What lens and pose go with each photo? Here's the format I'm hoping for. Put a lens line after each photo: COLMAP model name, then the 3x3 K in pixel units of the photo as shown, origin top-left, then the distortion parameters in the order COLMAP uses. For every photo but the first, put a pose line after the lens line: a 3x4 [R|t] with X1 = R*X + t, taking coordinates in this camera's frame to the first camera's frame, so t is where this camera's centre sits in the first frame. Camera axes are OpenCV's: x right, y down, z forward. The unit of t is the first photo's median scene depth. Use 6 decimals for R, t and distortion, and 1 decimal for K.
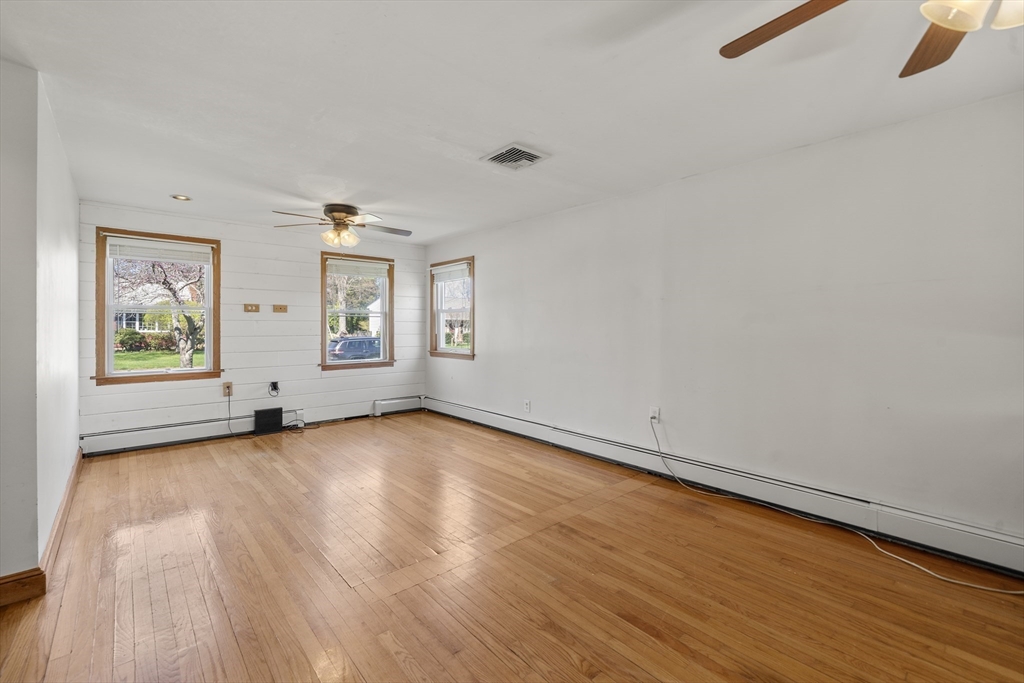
lens RADIAL K [[435.9, 0, 507.0], [0, 435.9, 338.0], [0, 0, 1]] dist [-0.000127, 0.000233]
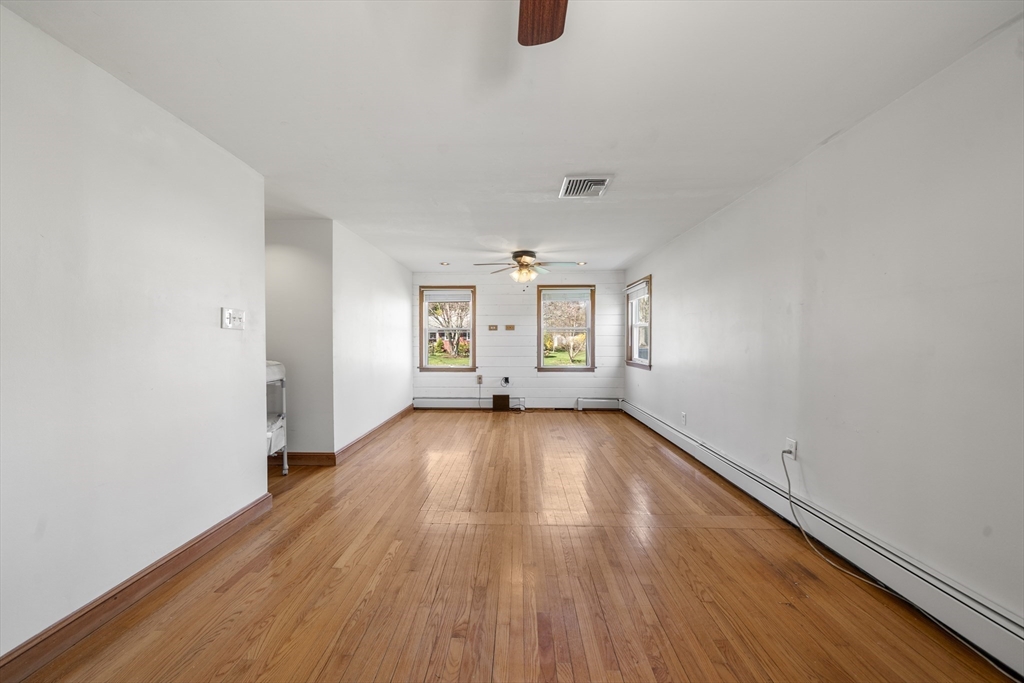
lens RADIAL K [[354.6, 0, 510.0], [0, 354.6, 352.7], [0, 0, 1]] dist [-0.001115, -0.000043]
pose [[0.735961, 0.023028, -0.676632, 0.306074], [-0.016132, 0.999734, 0.016478, -0.002942], [0.676831, -0.001211, 0.736137, 0.129098]]
